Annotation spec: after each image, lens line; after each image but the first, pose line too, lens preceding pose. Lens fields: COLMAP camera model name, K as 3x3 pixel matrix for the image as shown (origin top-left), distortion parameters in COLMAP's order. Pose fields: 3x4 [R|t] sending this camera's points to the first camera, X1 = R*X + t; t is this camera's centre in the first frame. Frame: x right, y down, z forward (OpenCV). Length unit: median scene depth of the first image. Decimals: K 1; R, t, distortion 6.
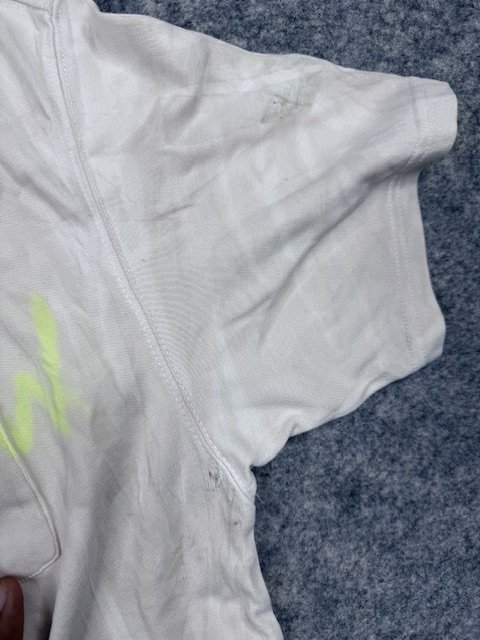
lens RADIAL K [[439.9, 0, 240.5], [0, 439.9, 328.4], [0, 0, 1]] dist [0.077420, -0.000115]
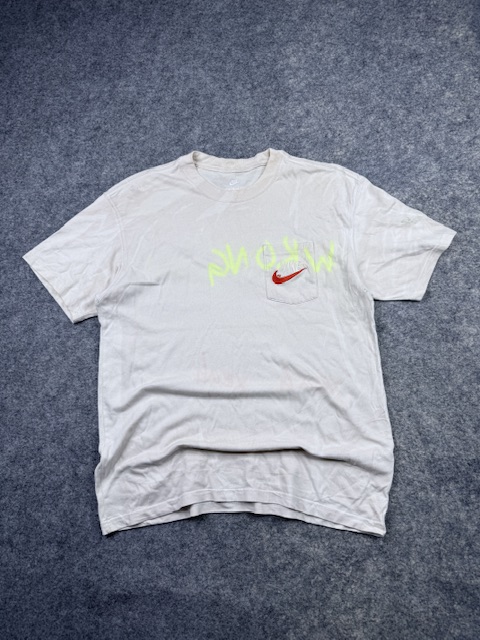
lens RADIAL K [[439.9, 0, 240.5], [0, 439.9, 328.4], [0, 0, 1]] dist [0.077420, -0.000115]
pose [[0.898969, 0.400688, -0.176930, -0.152172], [-0.420574, 0.902467, -0.093117, 1.388056], [0.122363, 0.158122, 0.979809, -2.982115]]
